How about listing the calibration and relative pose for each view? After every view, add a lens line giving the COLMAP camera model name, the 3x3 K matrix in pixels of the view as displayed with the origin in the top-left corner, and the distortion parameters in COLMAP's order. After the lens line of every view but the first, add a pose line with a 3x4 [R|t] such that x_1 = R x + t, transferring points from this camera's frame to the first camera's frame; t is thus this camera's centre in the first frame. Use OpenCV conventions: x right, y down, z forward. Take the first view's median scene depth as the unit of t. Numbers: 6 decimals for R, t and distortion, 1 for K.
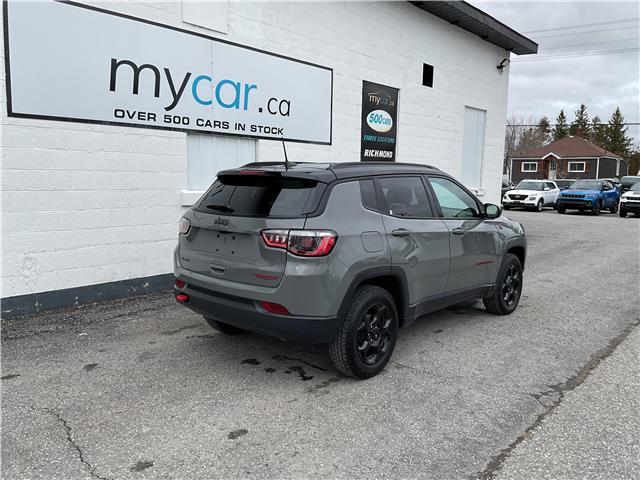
lens RADIAL K [[527.5, 0, 320.6], [0, 527.5, 237.9], [0, 0, 1]] dist [0.071835, -0.142380]
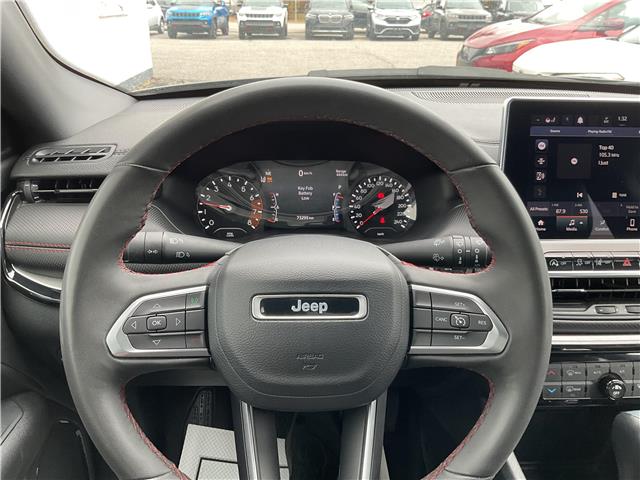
lens RADIAL K [[527.5, 0, 317.0], [0, 527.5, 242.7], [0, 0, 1]] dist [0.071835, -0.142380]
pose [[0.726885, -0.291055, 0.622034, 0.088351], [0.079095, 0.935204, 0.345163, -0.075884], [-0.682190, -0.201694, 0.702806, 0.973535]]
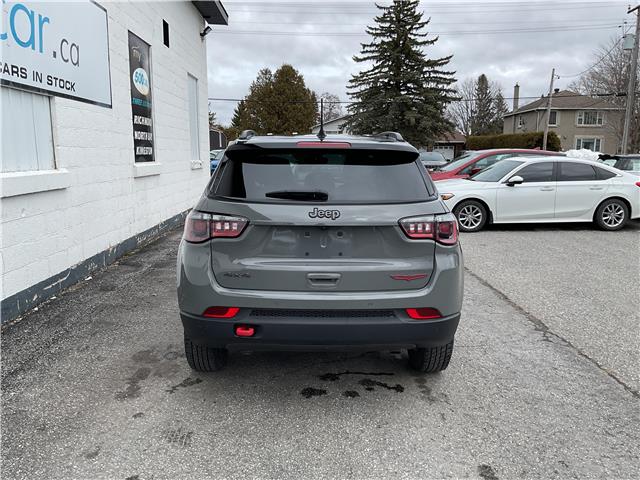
lens RADIAL K [[527.5, 0, 321.5], [0, 527.5, 239.4], [0, 0, 1]] dist [0.071835, -0.142380]
pose [[0.736608, -0.122394, 0.665153, -0.439701], [0.085084, 0.992445, 0.088395, -0.039278], [-0.670947, -0.008519, 0.741456, 0.304243]]
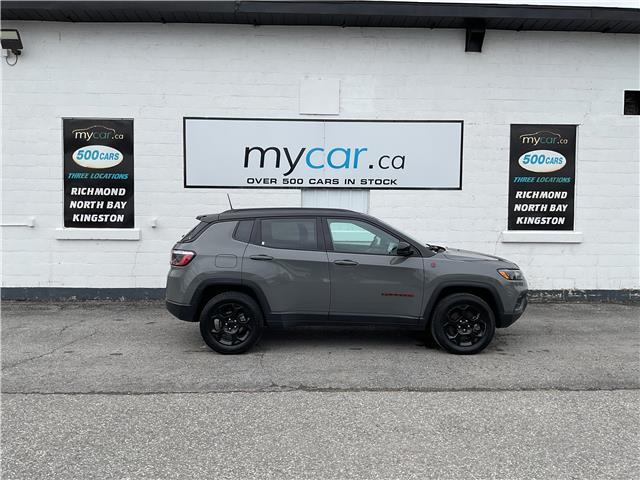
lens RADIAL K [[527.5, 0, 319.6], [0, 527.5, 231.4], [0, 0, 1]] dist [0.071835, -0.142380]
pose [[0.675107, 0.006815, -0.737689, 0.910043], [-0.079331, 0.994829, -0.063411, -0.001871], [0.733442, 0.101331, 0.672157, 0.112744]]
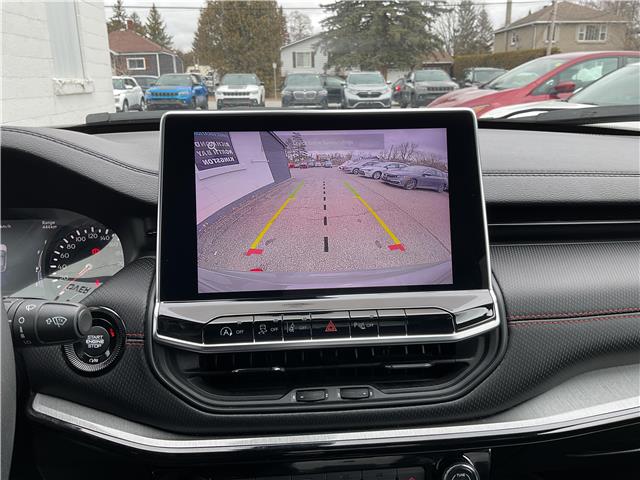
lens RADIAL K [[527.5, 0, 319.8], [0, 527.5, 242.6], [0, 0, 1]] dist [0.071835, -0.142380]
pose [[0.702225, -0.233568, 0.672552, 0.148369], [0.107857, 0.968653, 0.223783, -0.059794], [-0.703738, -0.084606, 0.705404, 0.953531]]
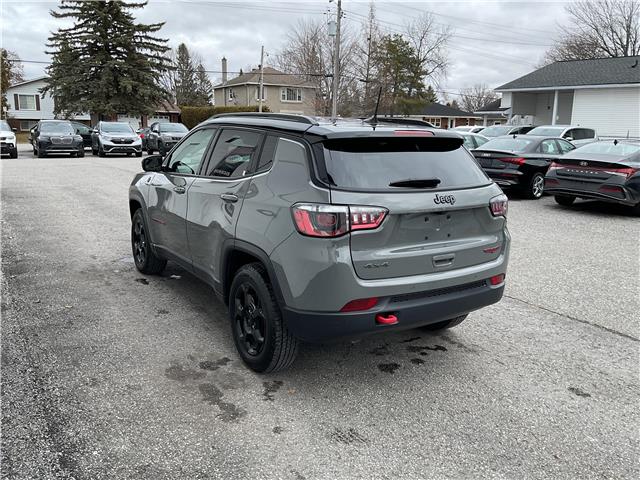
lens RADIAL K [[527.5, 0, 321.1], [0, 527.5, 238.5], [0, 0, 1]] dist [0.071835, -0.142380]
pose [[0.277835, -0.209036, 0.937609, -0.641376], [0.093357, 0.977293, 0.190219, -0.091564], [-0.956082, 0.034683, 0.291041, 0.617713]]
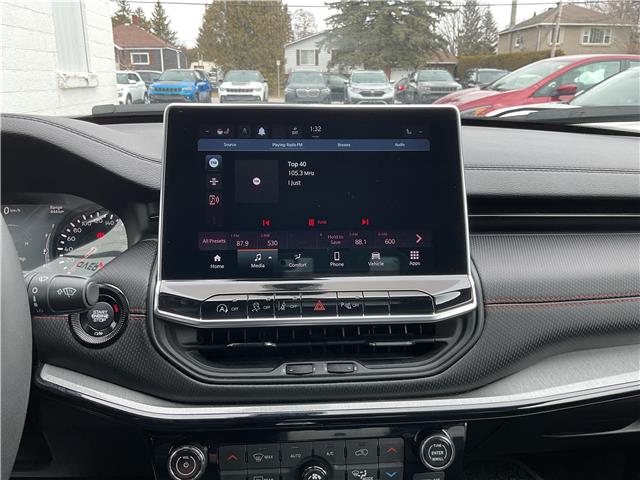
lens RADIAL K [[527.5, 0, 320.0], [0, 527.5, 242.0], [0, 0, 1]] dist [0.071835, -0.142380]
pose [[0.706929, -0.222365, 0.671420, 0.145082], [0.090707, 0.969957, 0.225732, -0.058971], [-0.701444, -0.098674, 0.705861, 0.948104]]
